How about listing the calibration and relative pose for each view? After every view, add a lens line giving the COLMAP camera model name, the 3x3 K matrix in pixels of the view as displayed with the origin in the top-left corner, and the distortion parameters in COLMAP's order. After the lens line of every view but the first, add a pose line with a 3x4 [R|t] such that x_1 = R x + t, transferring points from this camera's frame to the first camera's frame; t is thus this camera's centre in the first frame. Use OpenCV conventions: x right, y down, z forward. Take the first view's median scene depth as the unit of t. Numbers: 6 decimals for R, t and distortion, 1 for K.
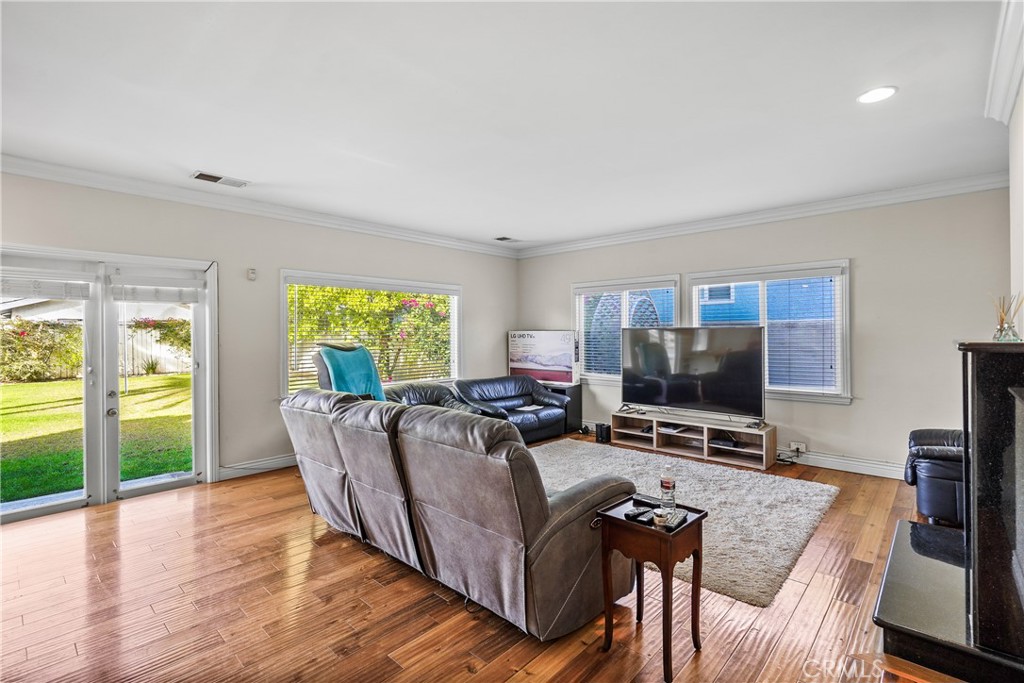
lens RADIAL K [[470.4, 0, 507.5], [0, 470.4, 341.5], [0, 0, 1]] dist [-0.005019, 0.001321]
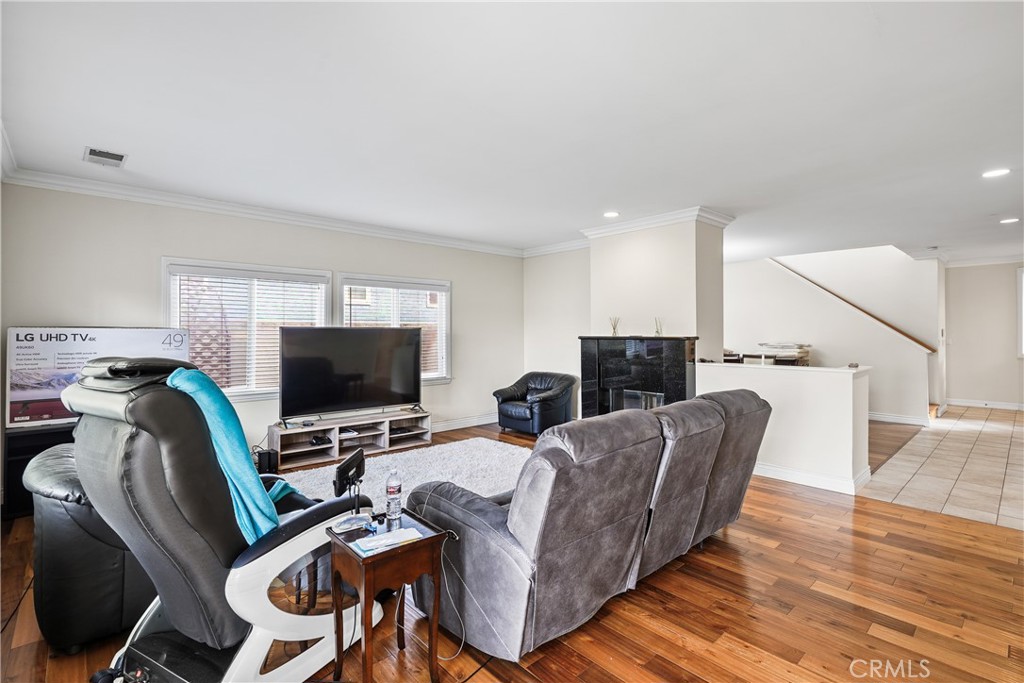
lens RADIAL K [[470.4, 0, 513.8], [0, 470.4, 332.8], [0, 0, 1]] dist [-0.005019, 0.001321]
pose [[0.083736, 0.002476, 0.996485, -0.562660], [0.014282, 0.999891, -0.003685, -0.009533], [-0.996386, 0.014540, 0.083692, 0.558160]]
